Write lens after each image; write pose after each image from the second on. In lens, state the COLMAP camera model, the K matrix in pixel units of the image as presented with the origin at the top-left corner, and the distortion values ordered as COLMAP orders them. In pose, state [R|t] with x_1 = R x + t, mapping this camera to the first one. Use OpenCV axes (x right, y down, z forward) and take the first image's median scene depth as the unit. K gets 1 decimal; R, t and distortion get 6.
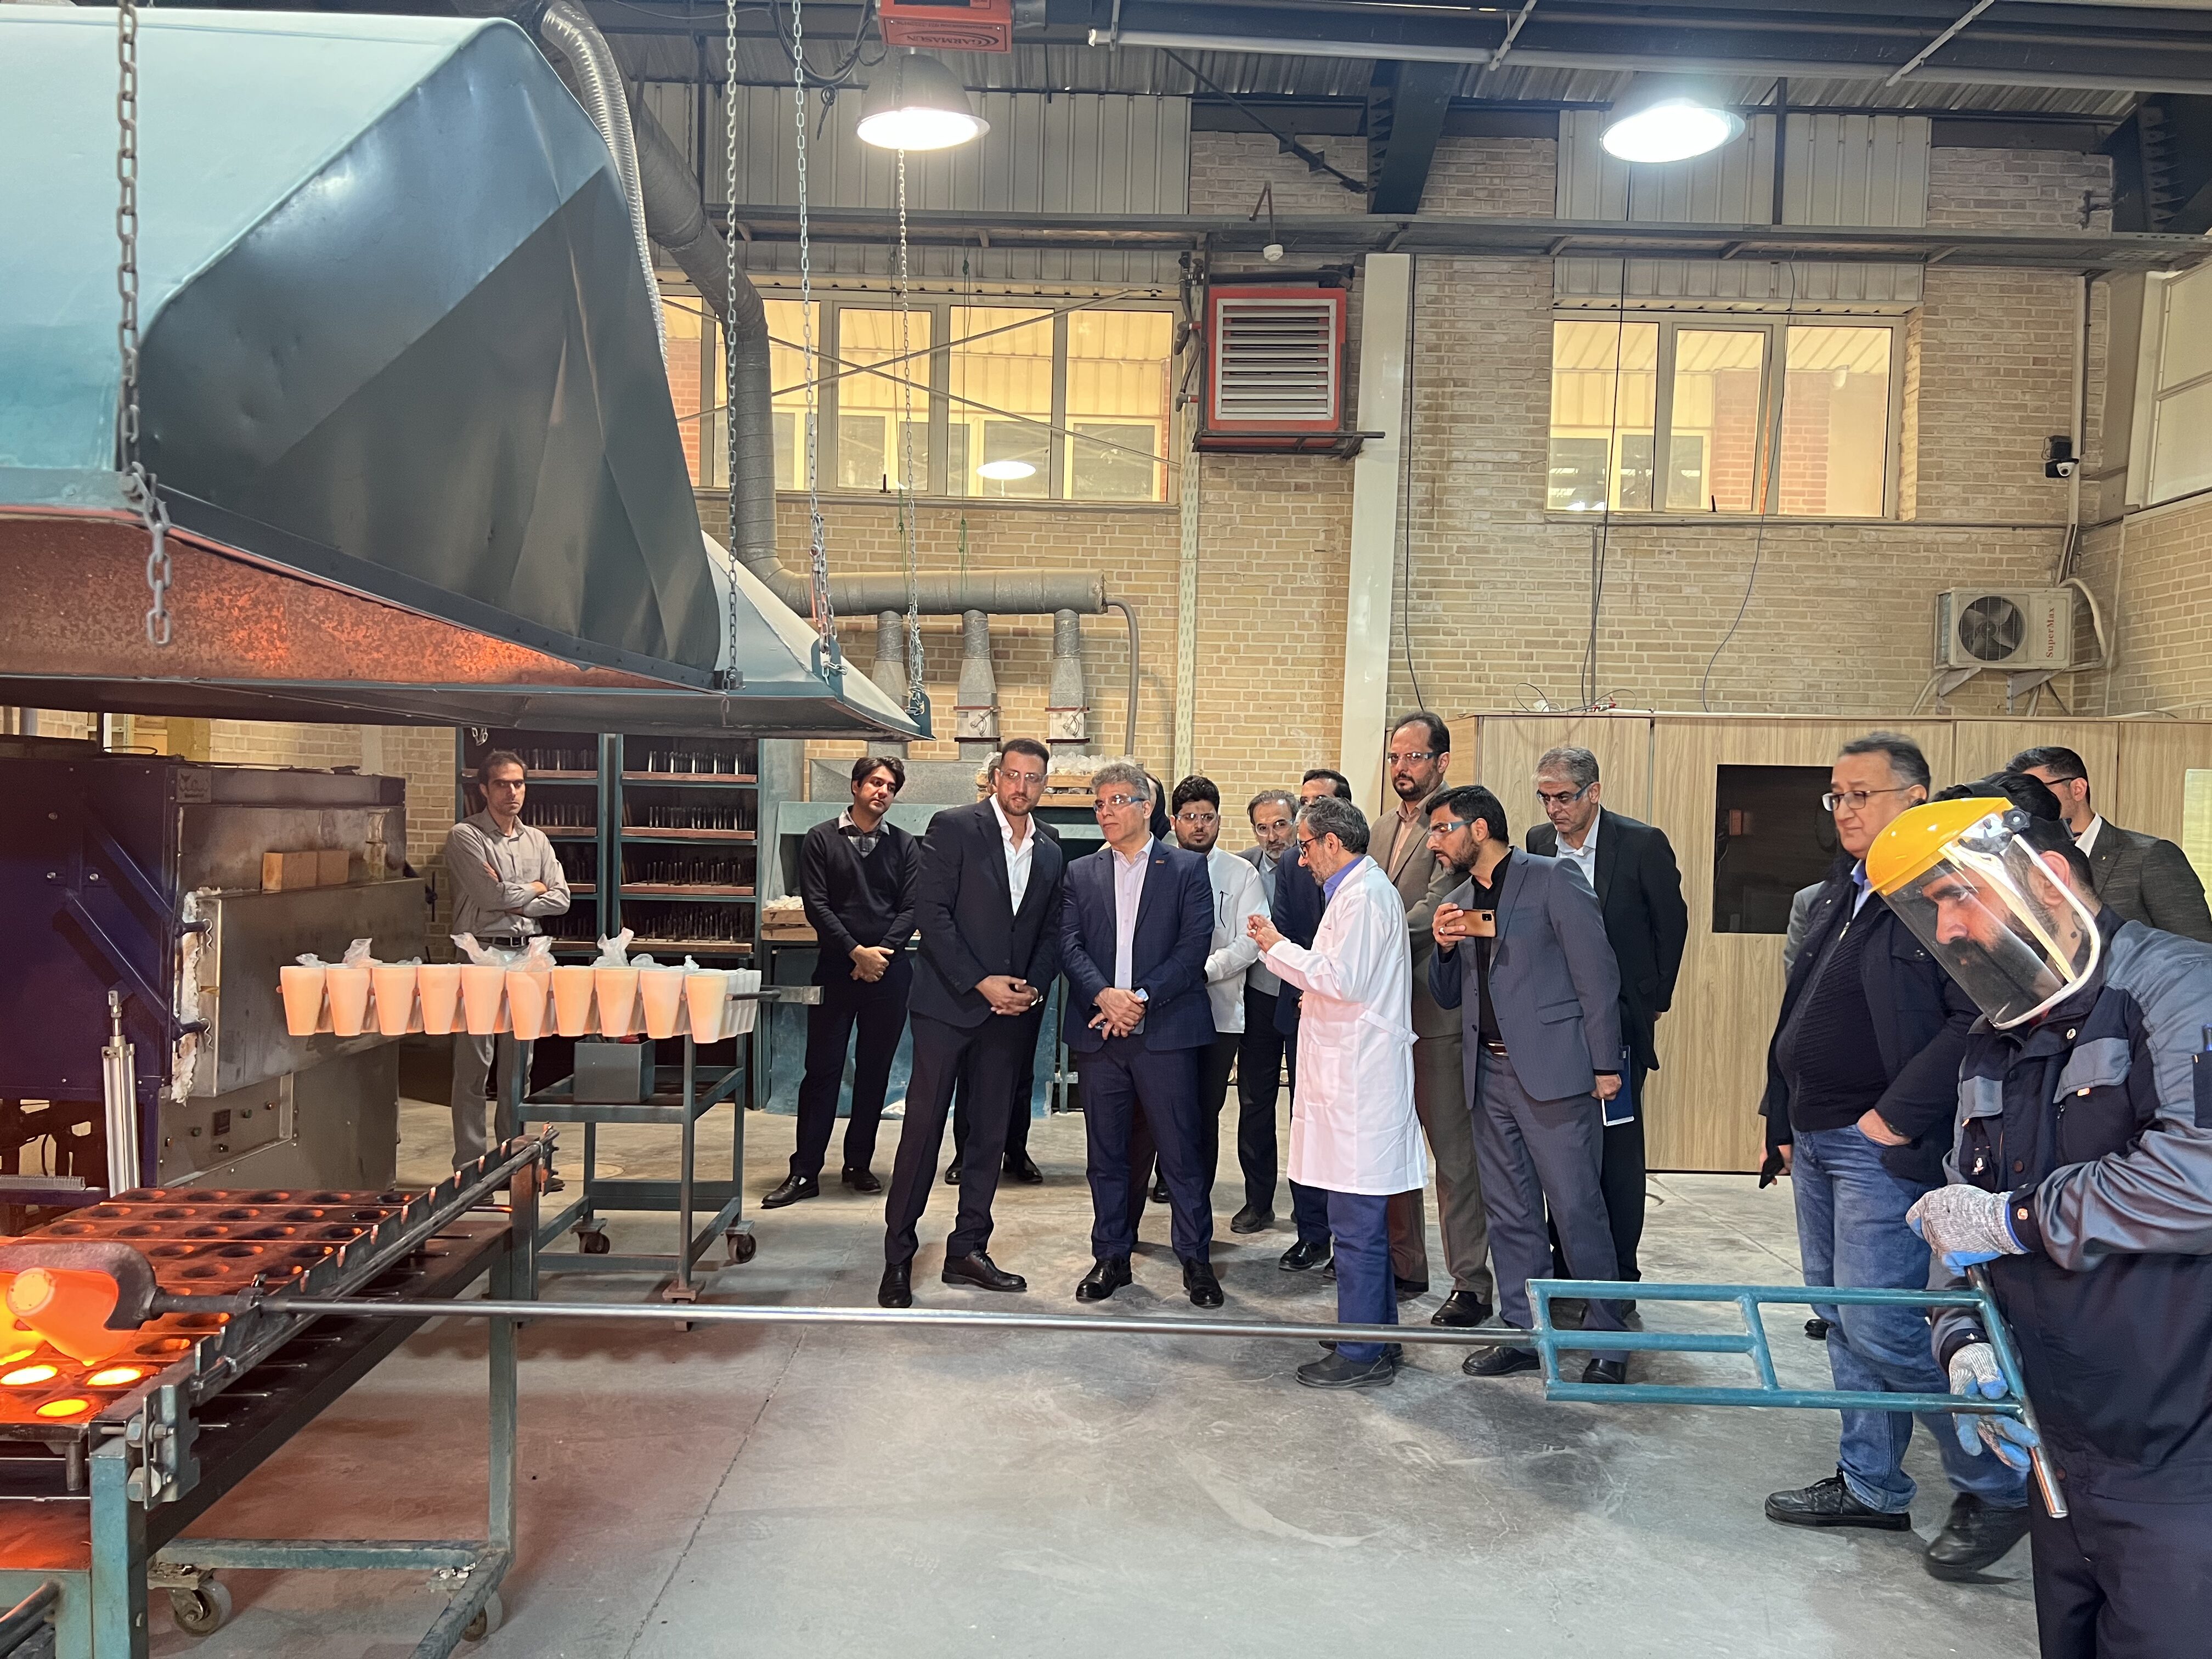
lens RADIAL K [[1660.8, 0, 1093.5], [0, 1660.8, 850.1], [0, 0, 1]] dist [0.061509, -0.064977]
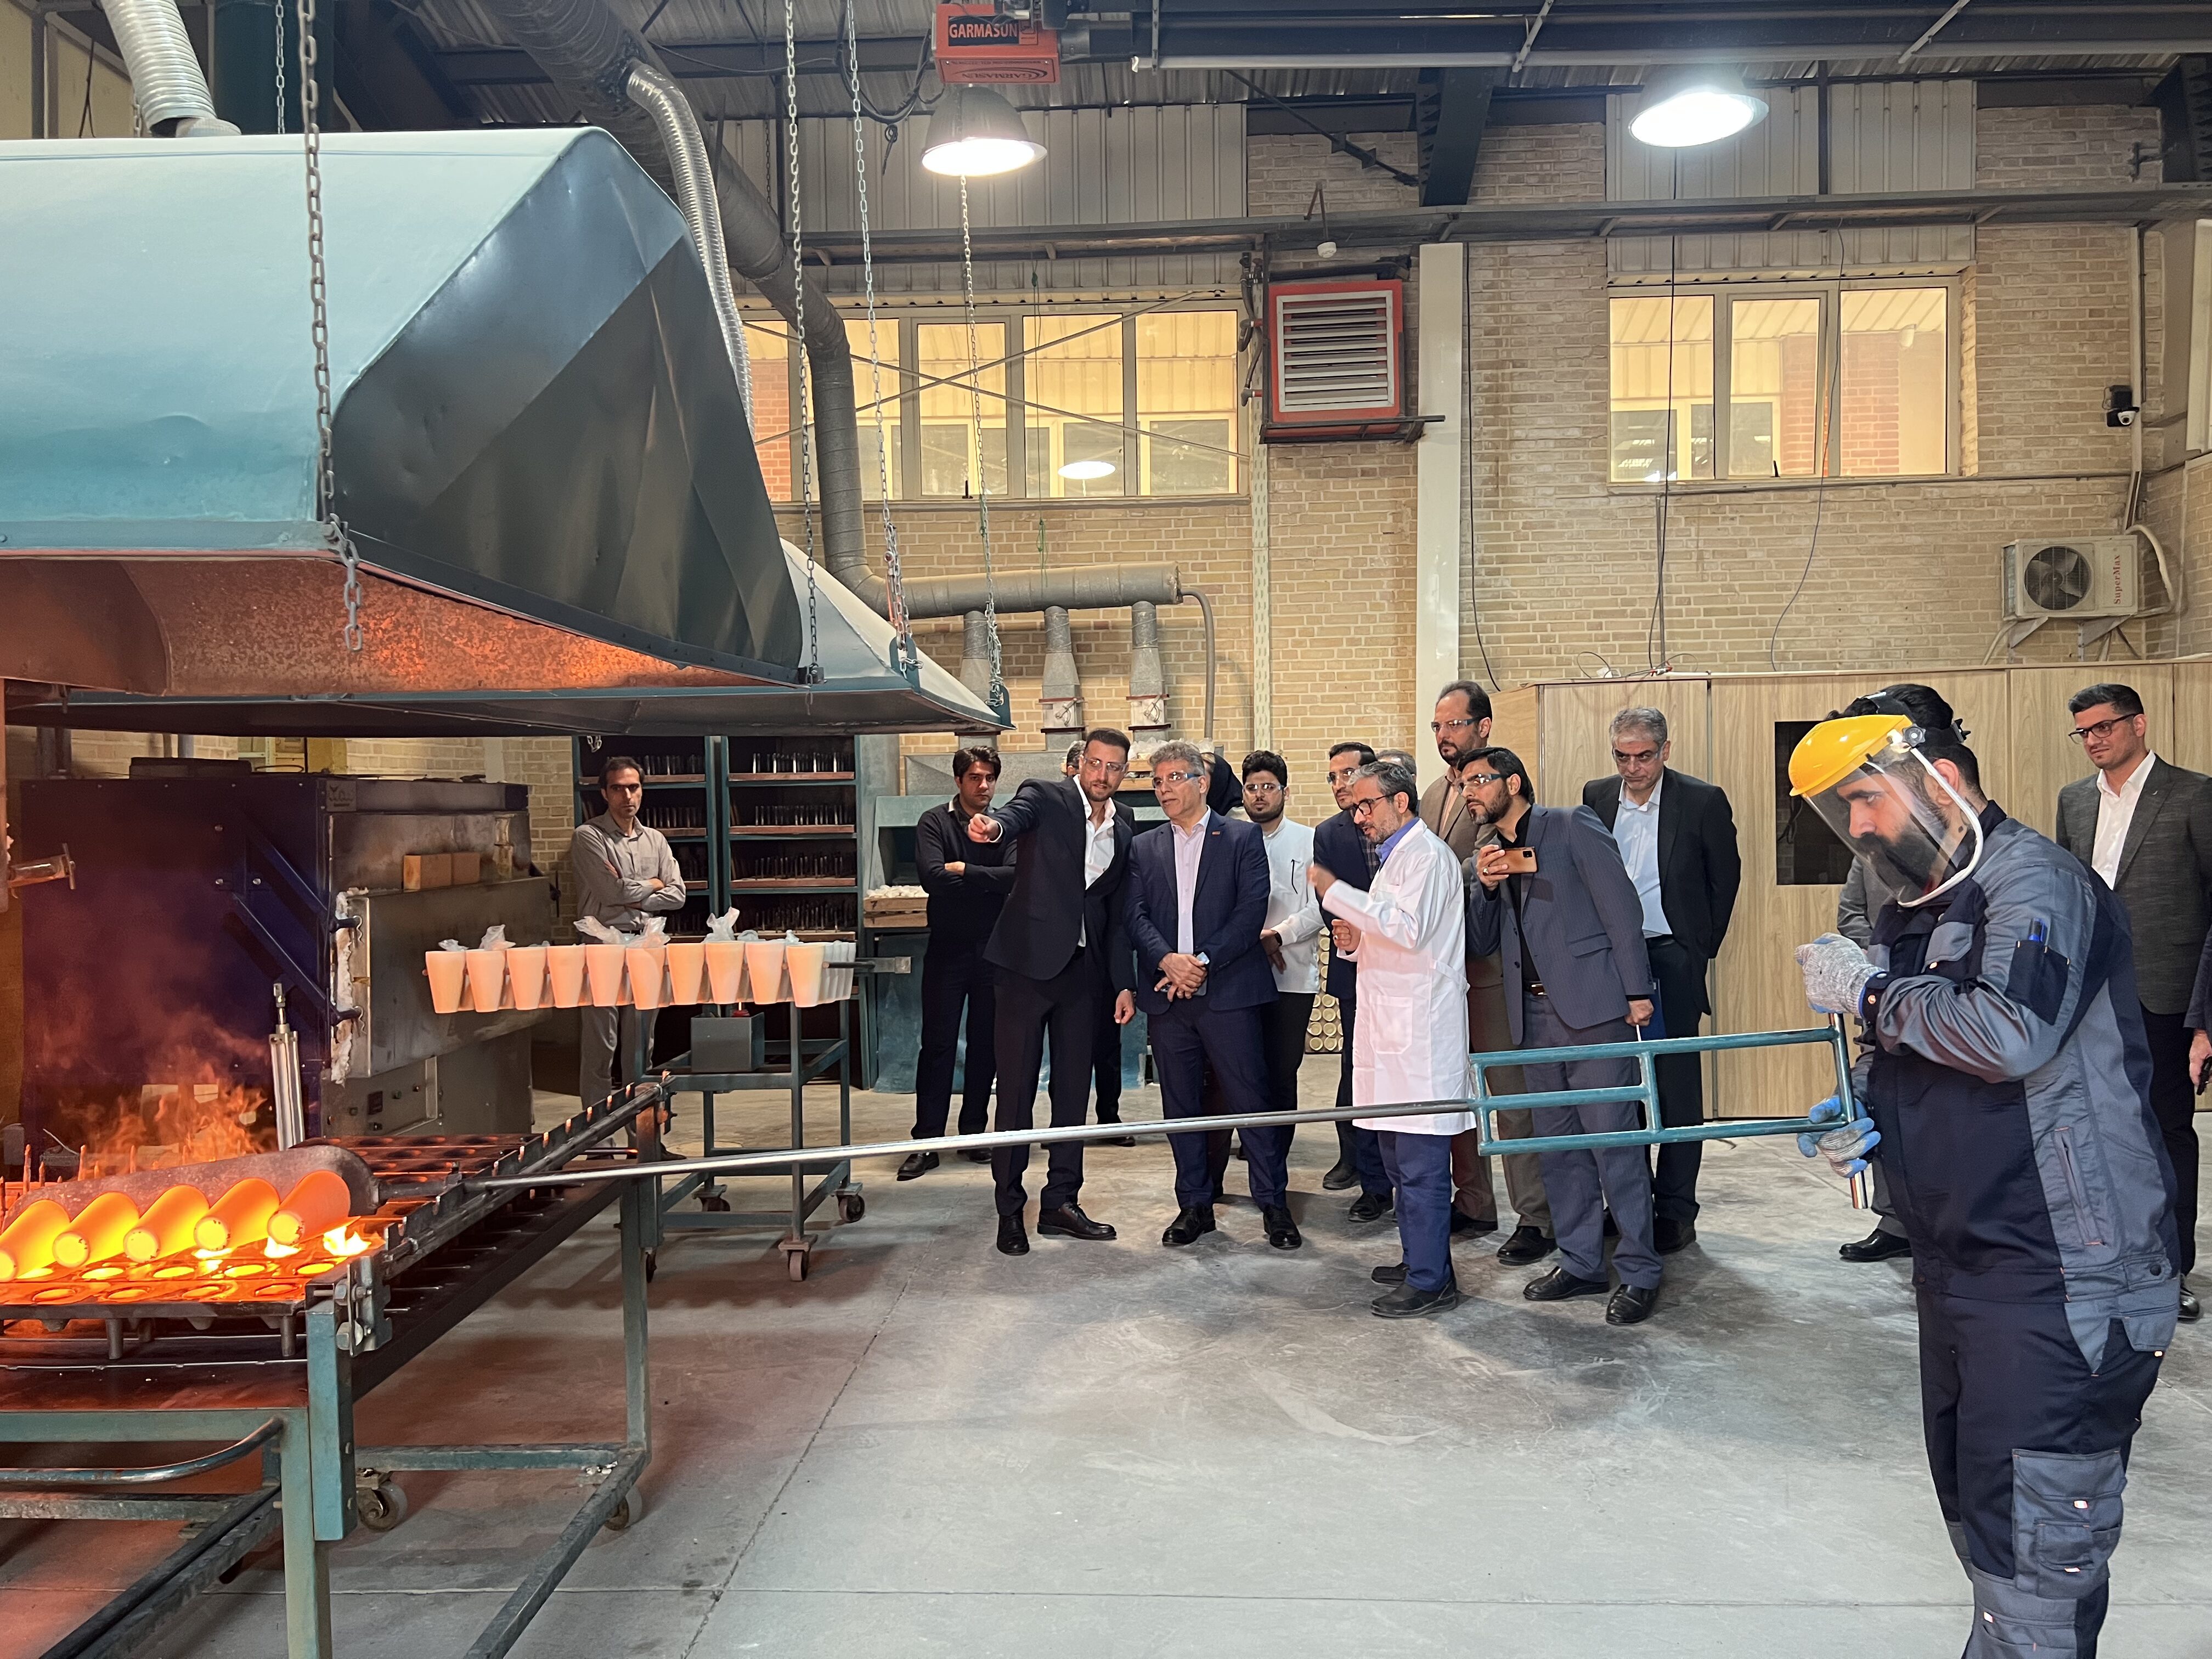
lens RADIAL K [[1660.8, 0, 1122.6], [0, 1660.8, 829.1], [0, 0, 1]] dist [0.061509, -0.064977]
pose [[0.998148, -0.039155, -0.046555, 0.013641], [0.038745, 0.999202, -0.009678, 0.007218], [0.046897, 0.007857, 0.998869, -0.038256]]
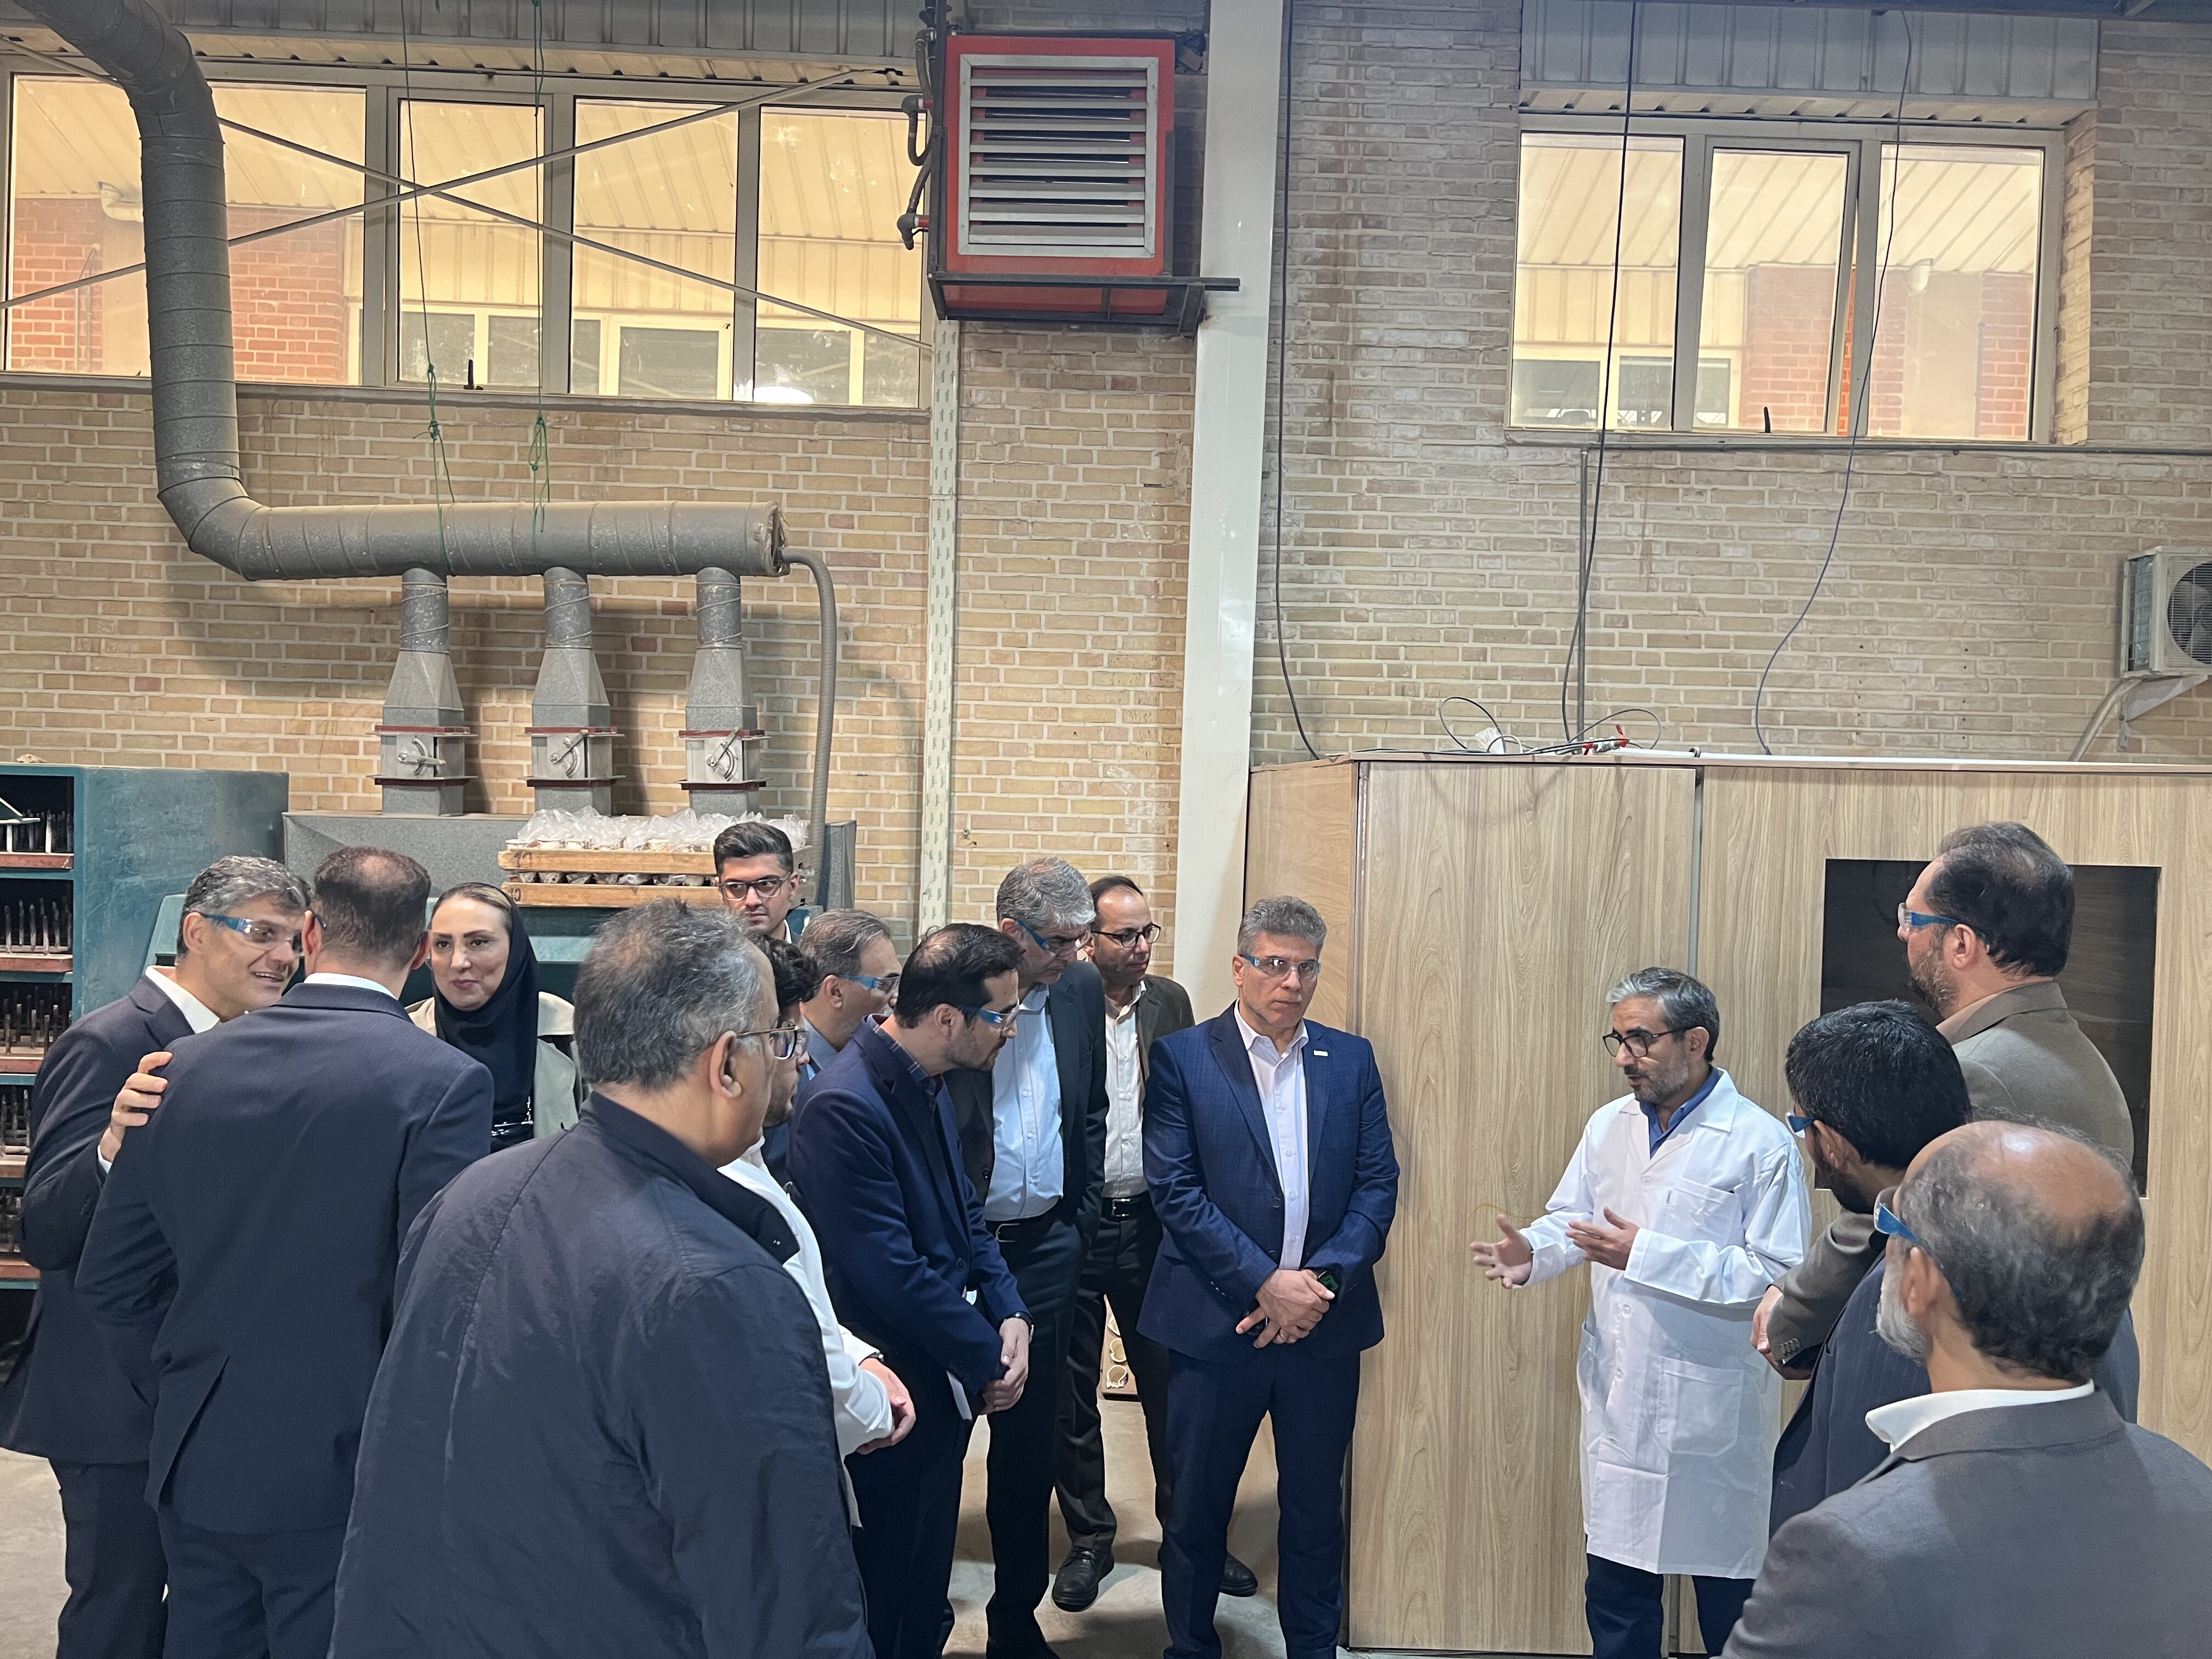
lens RADIAL K [[1660.8, 0, 1096.9], [0, 1660.8, 845.6], [0, 0, 1]] dist [0.061509, -0.064977]
pose [[0.999924, 0.005118, 0.011187, 0.116097], [-0.005019, 0.999948, -0.008829, -0.039690], [-0.011232, 0.008773, 0.999898, 0.393618]]
